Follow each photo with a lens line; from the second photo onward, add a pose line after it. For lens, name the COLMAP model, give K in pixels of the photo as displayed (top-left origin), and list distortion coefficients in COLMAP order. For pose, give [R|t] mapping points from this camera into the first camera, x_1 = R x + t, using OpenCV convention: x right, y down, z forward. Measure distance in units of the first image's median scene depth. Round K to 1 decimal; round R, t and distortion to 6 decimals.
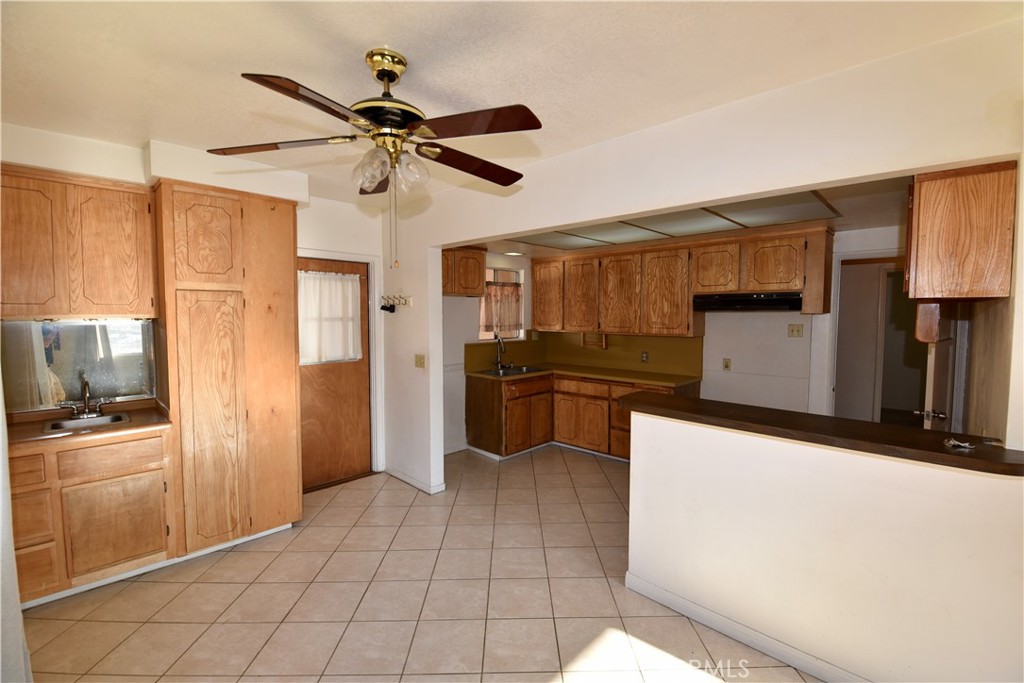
lens RADIAL K [[440.5, 0, 524.5], [0, 440.5, 339.6], [0, 0, 1]] dist [-0.010206, -0.006005]
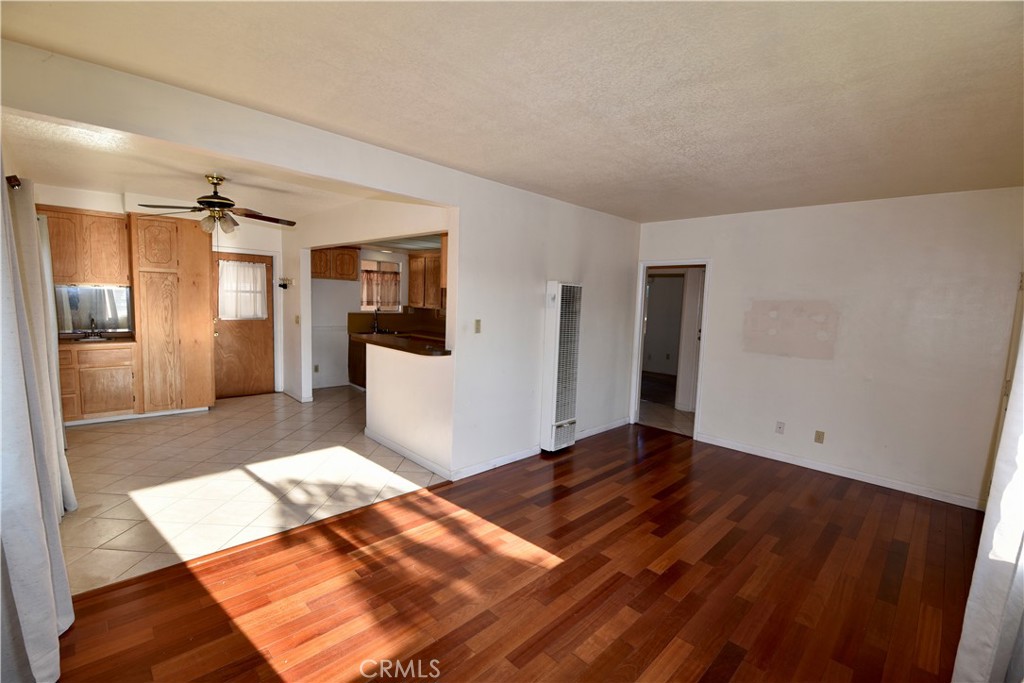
lens RADIAL K [[442.0, 0, 517.6], [0, 442.0, 343.5], [0, 0, 1]] dist [-0.001950, -0.008946]
pose [[0.998790, 0.040383, -0.028082, 0.579053], [-0.039195, 0.998363, 0.041643, 0.034533], [0.029717, -0.040492, 0.998738, -0.552478]]
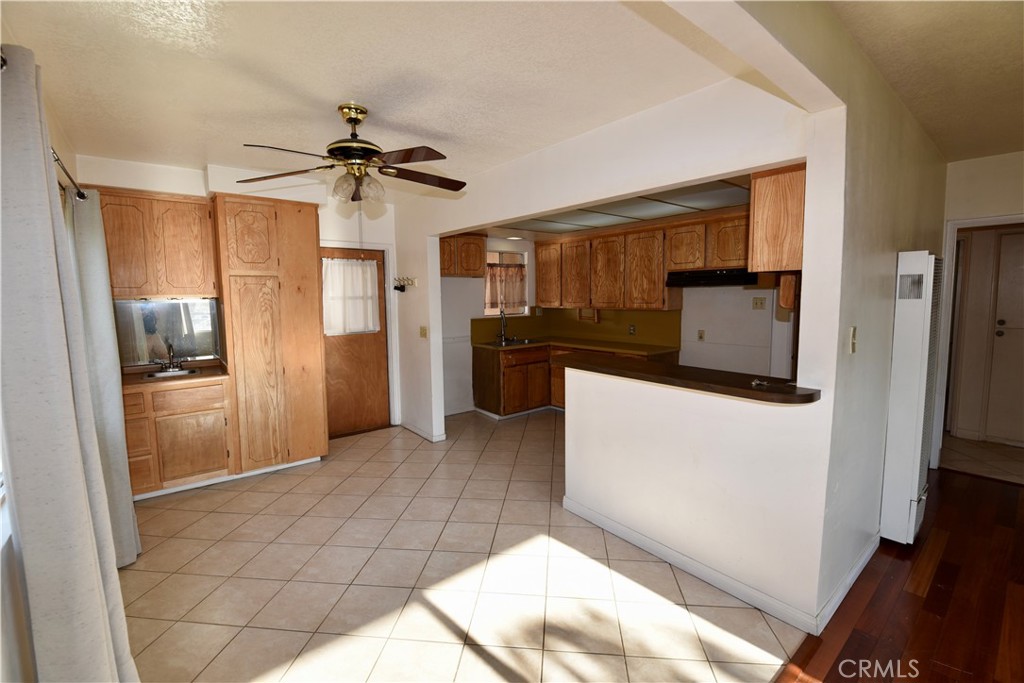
lens RADIAL K [[441.6, 0, 519.0], [0, 441.6, 335.0], [0, 0, 1]] dist [-0.000141, -0.008721]
pose [[0.991998, -0.000967, -0.126252, 0.164168], [0.005230, 0.999427, 0.033439, 0.017335], [0.126148, -0.033832, 0.991434, -0.153009]]
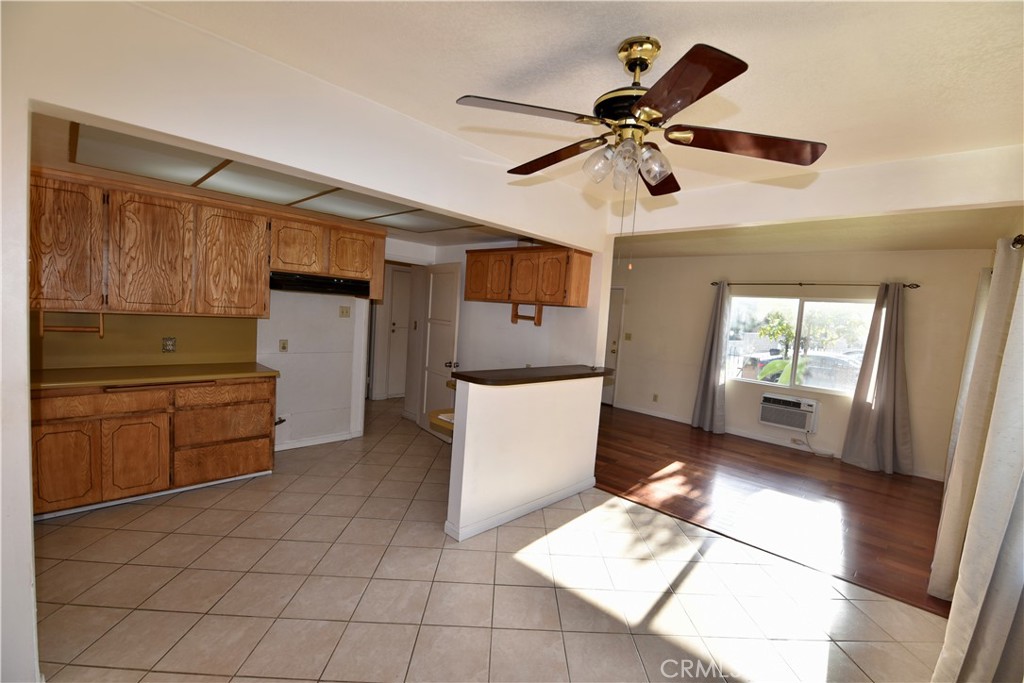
lens RADIAL K [[442.0, 0, 517.6], [0, 442.0, 343.5], [0, 0, 1]] dist [-0.001950, -0.008946]
pose [[0.007885, -0.072591, 0.997331, -0.548958], [-0.011233, 0.997292, 0.072677, -0.026877], [-0.999906, -0.011776, 0.007048, 0.520766]]
